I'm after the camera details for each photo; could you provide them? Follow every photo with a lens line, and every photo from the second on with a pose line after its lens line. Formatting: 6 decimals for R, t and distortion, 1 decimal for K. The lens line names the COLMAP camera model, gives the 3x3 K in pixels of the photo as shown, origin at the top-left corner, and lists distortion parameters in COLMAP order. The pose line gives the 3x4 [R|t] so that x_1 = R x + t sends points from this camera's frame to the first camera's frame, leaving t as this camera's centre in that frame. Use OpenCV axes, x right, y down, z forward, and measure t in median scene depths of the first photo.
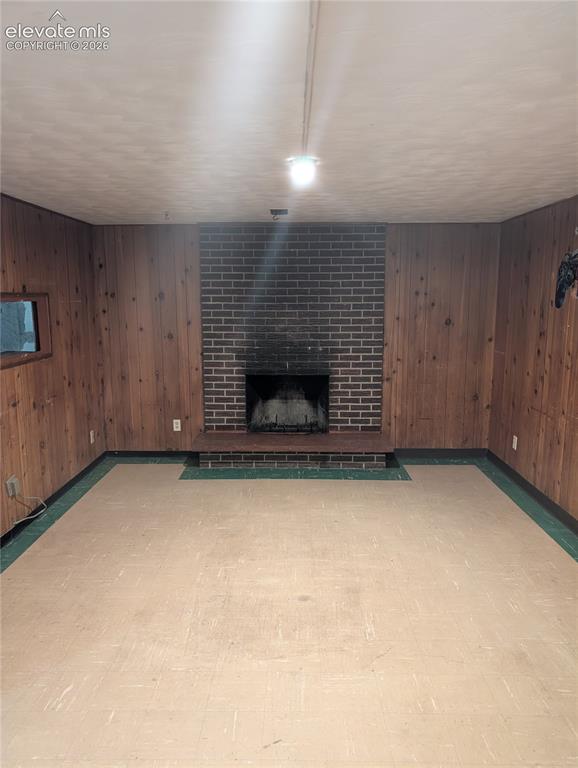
lens RADIAL K [[550.6, 0, 289.0], [0, 550.6, 384.0], [0, 0, 1]] dist [-0.001286, -0.000548]
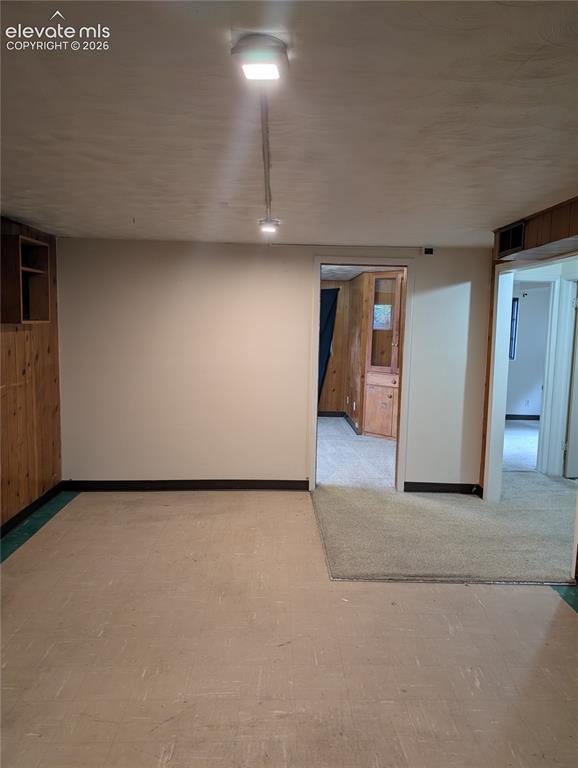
lens RADIAL K [[550.6, 0, 289.0], [0, 550.6, 384.0], [0, 0, 1]] dist [-0.001286, -0.000548]
pose [[-0.999186, -0.014814, -0.037527, 0.015183], [-0.024399, 0.962661, 0.269608, -0.267117], [0.032132, 0.270304, -0.962239, 1.716437]]
